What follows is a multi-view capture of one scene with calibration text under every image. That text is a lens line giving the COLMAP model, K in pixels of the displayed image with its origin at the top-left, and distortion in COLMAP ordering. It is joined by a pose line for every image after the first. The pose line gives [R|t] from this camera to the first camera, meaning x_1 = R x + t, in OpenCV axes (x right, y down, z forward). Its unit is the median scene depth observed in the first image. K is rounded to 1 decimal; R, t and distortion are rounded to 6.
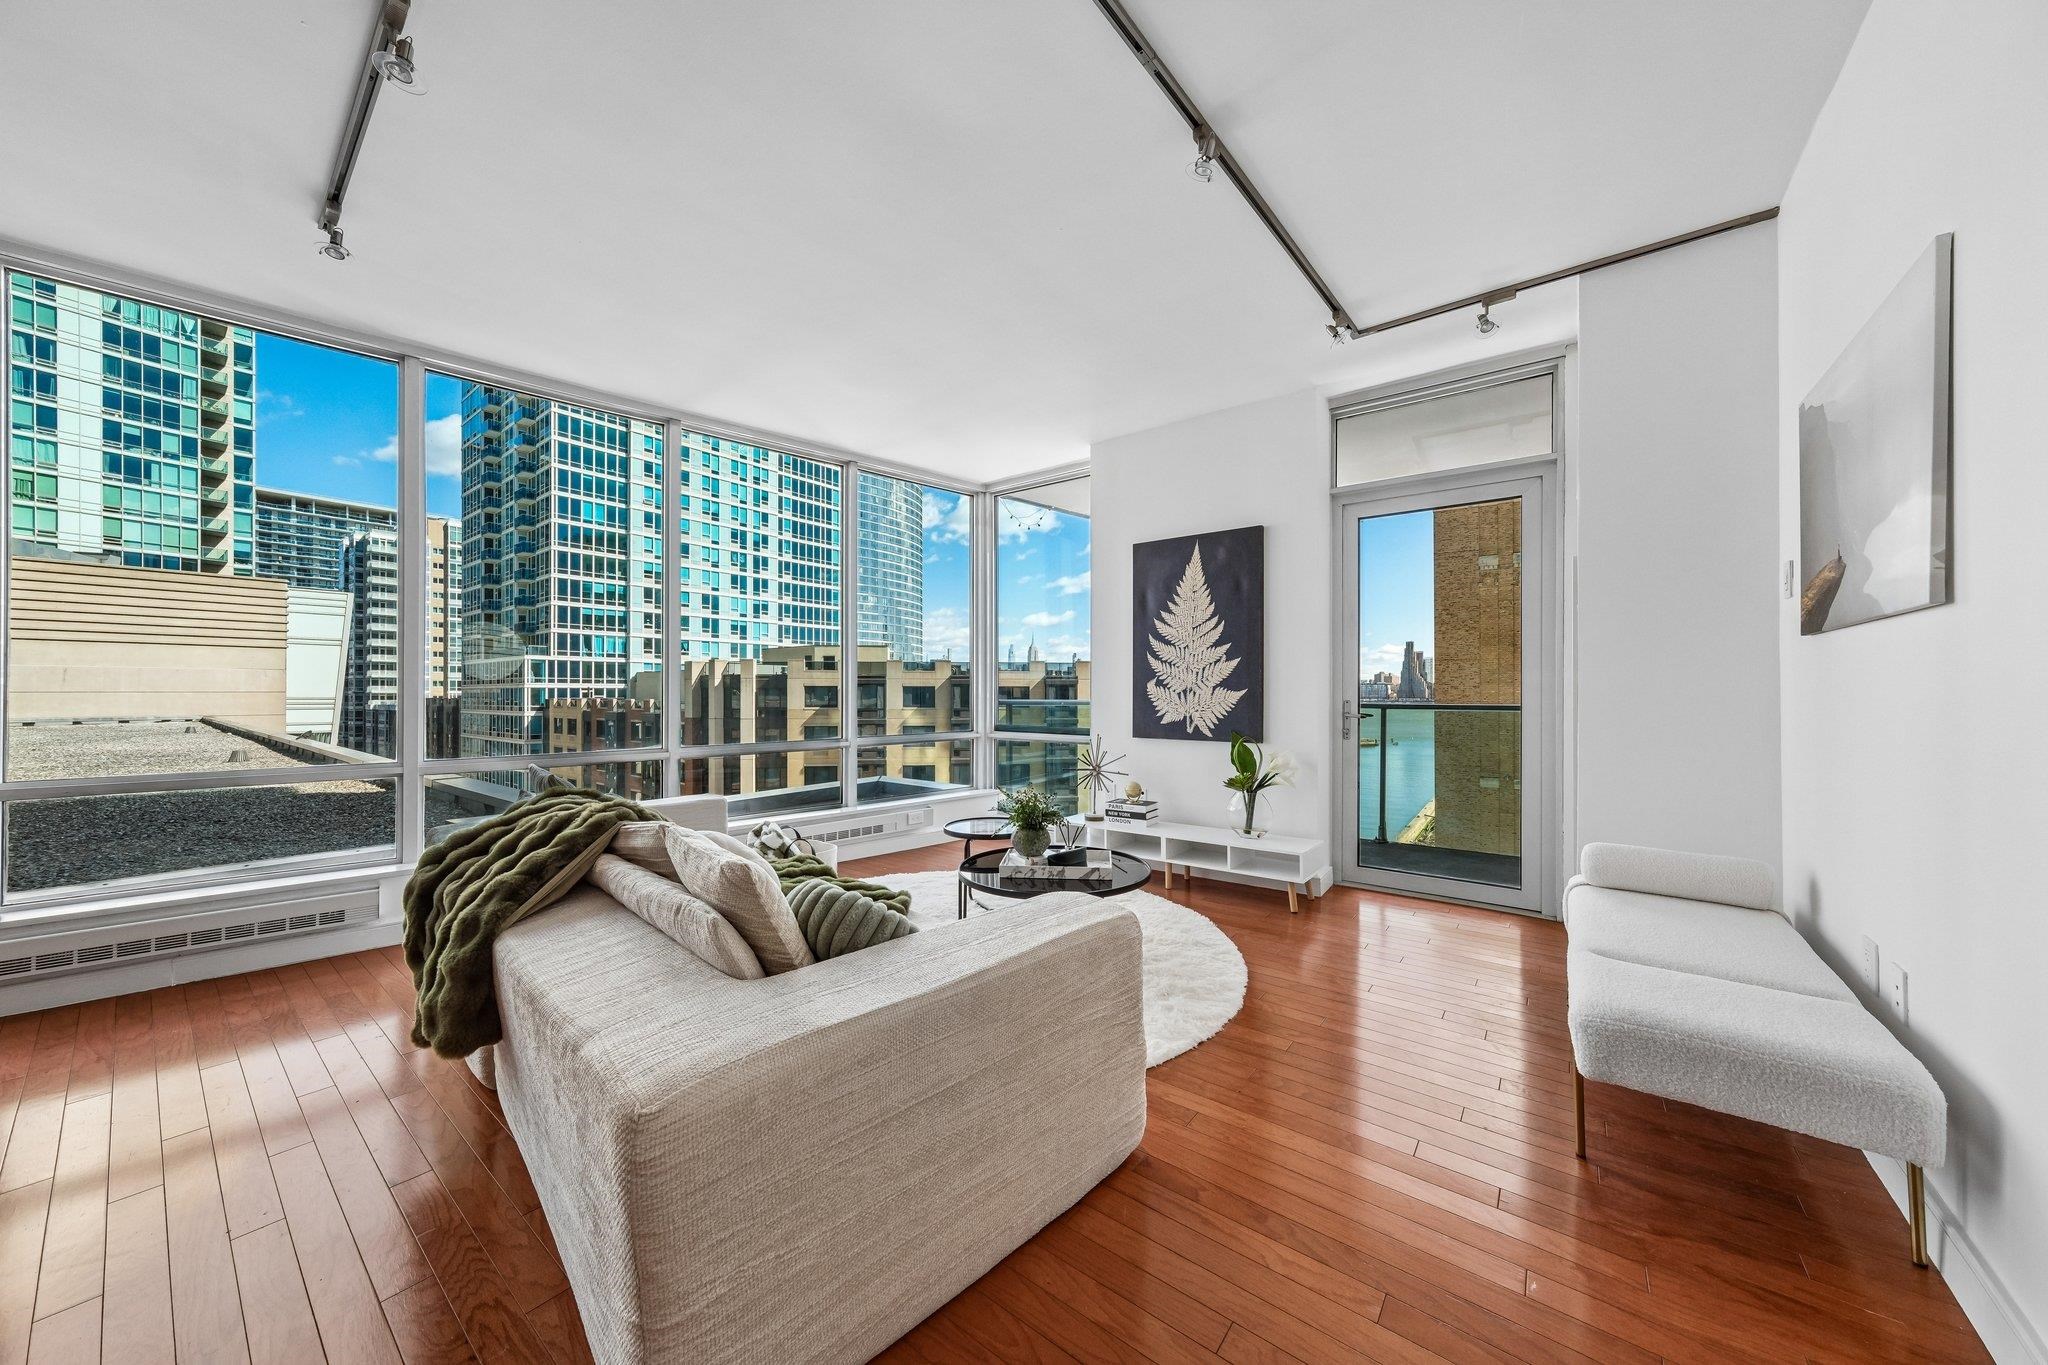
lens RADIAL K [[699.8, 0, 1016.4], [0, 699.8, 689.5], [0, 0, 1]] dist [-0.002579, 0.003676]
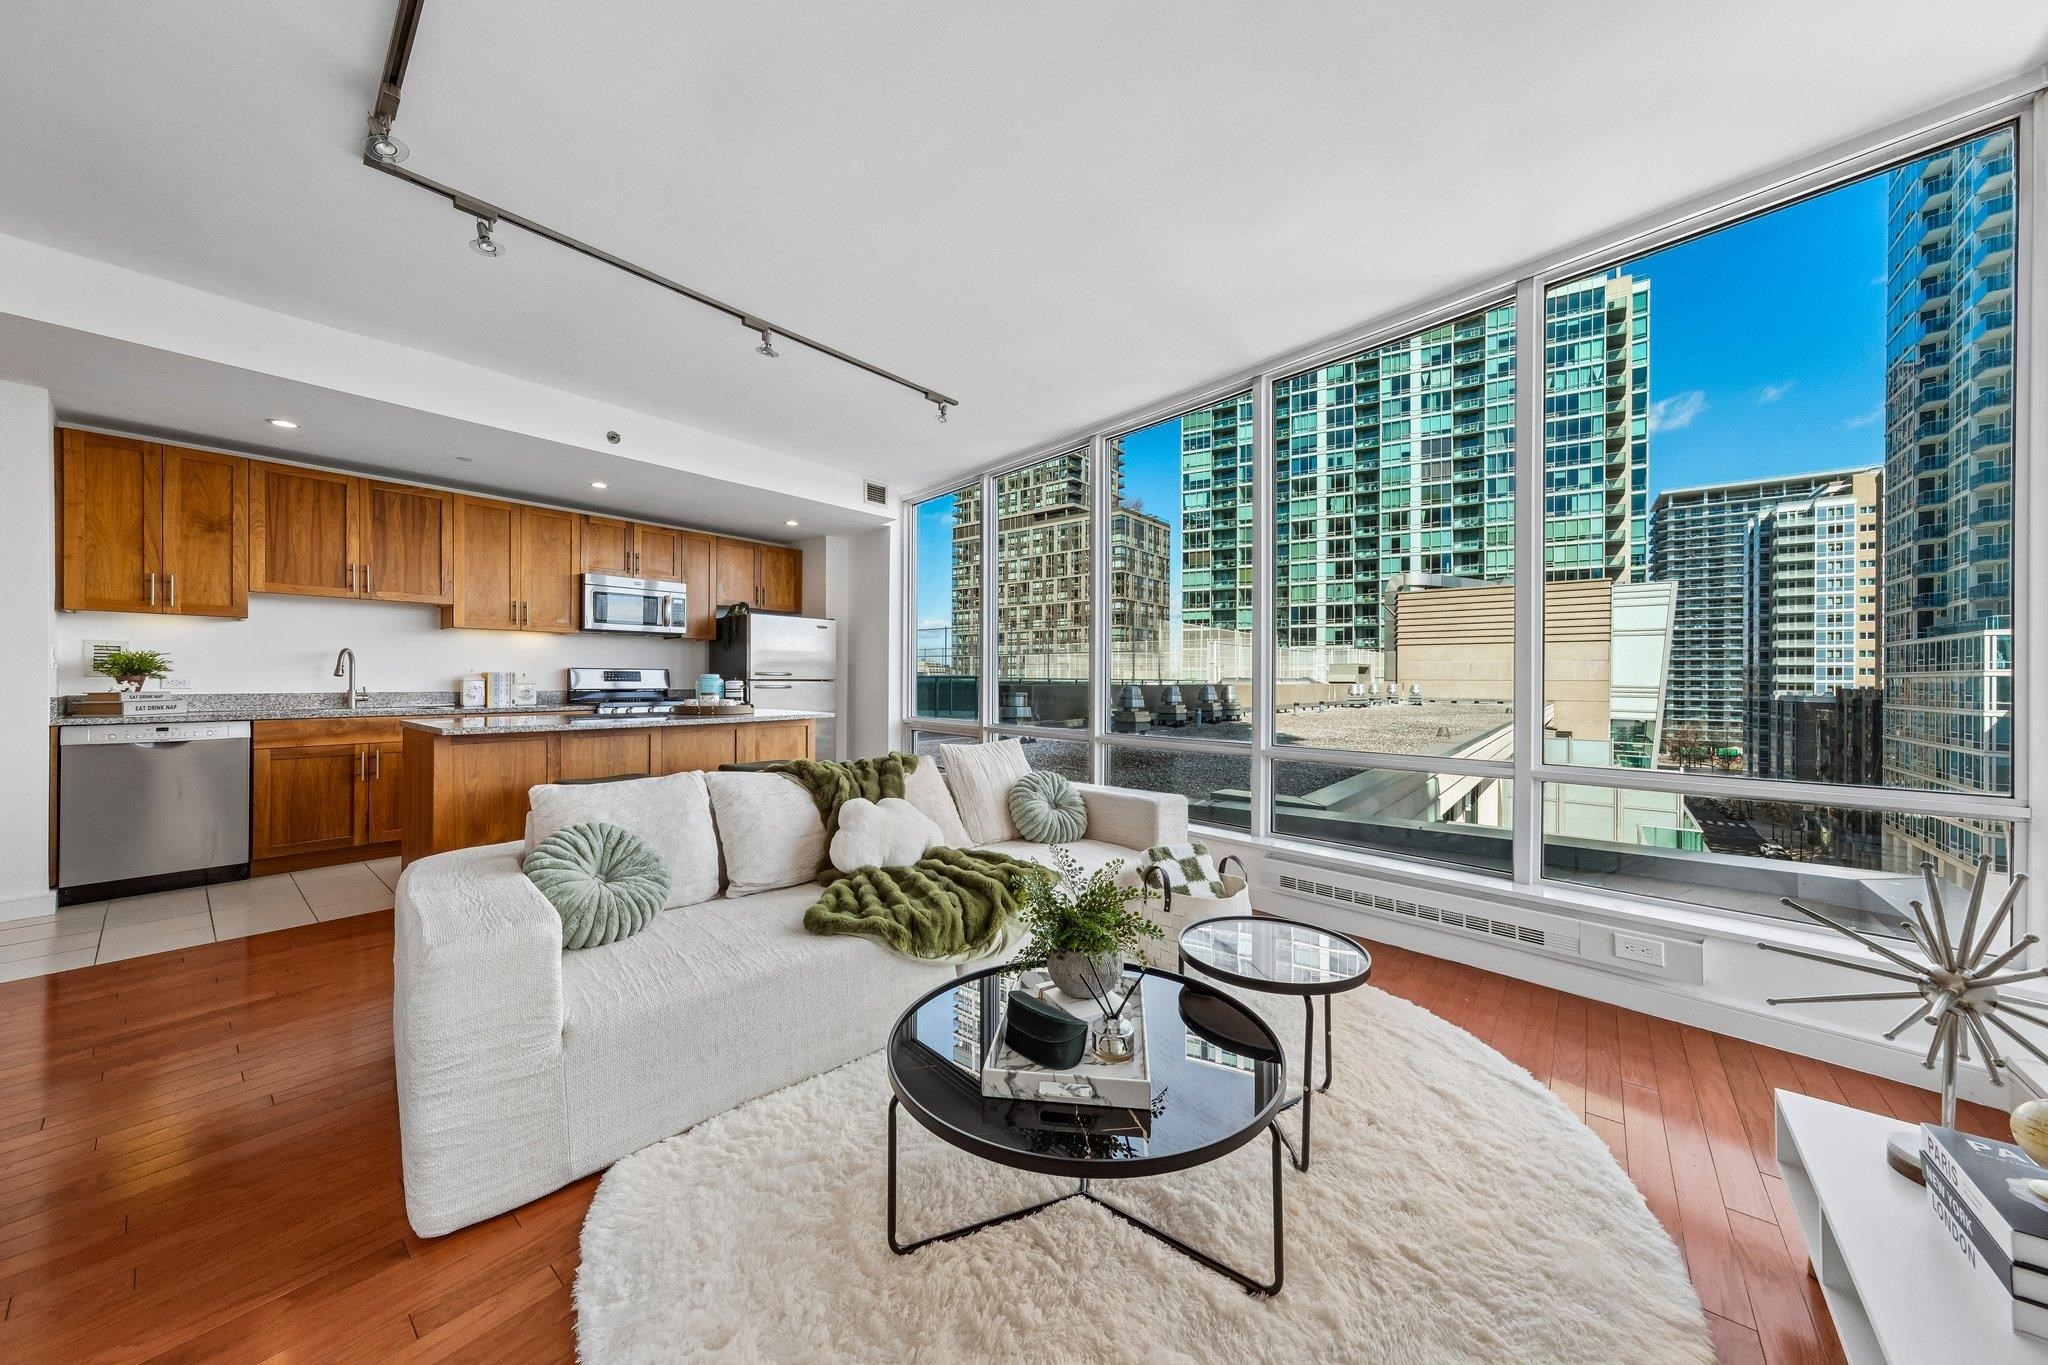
lens RADIAL K [[699.3, 0, 1022.8], [0, 699.3, 677.3], [0, 0, 1]] dist [0.005898, 0.000228]
pose [[-0.011661, -0.001119, -0.999931, 0.040155], [-0.000475, 0.999999, -0.001114, -0.000342], [0.999932, 0.000462, -0.011662, 0.068463]]
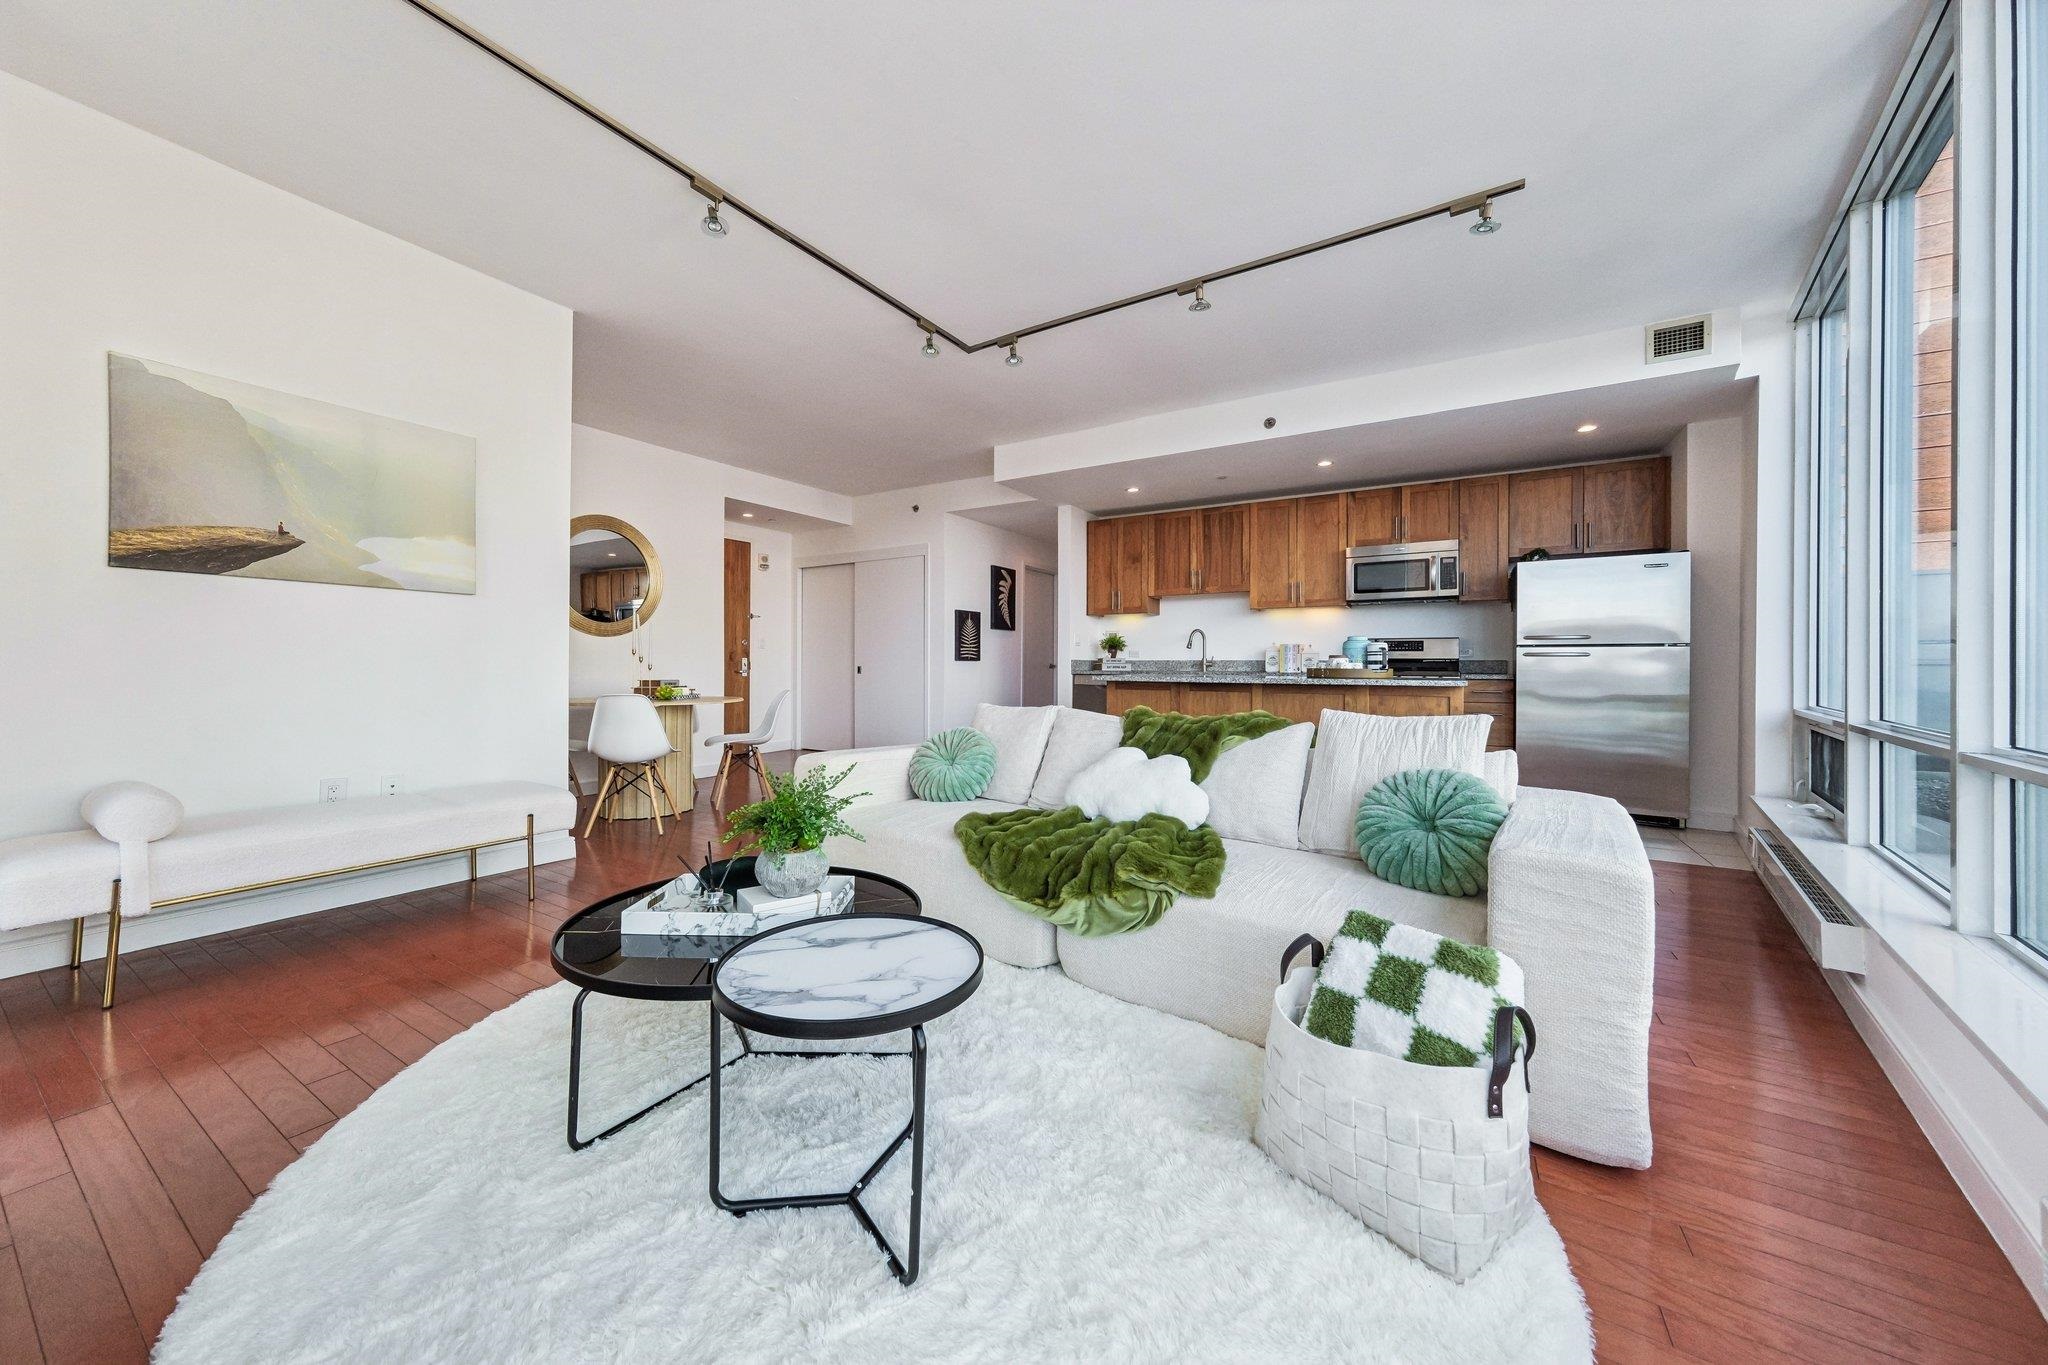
lens RADIAL K [[714.8, 0, 1021.1], [0, 714.8, 653.7], [0, 0, 1]] dist [0.000119, 0.005265]
pose [[-0.992794, -0.000190, -0.119830, -0.008209], [0.001015, 0.999950, -0.009996, 0.001941], [0.119826, -0.010045, -0.992744, 0.113385]]
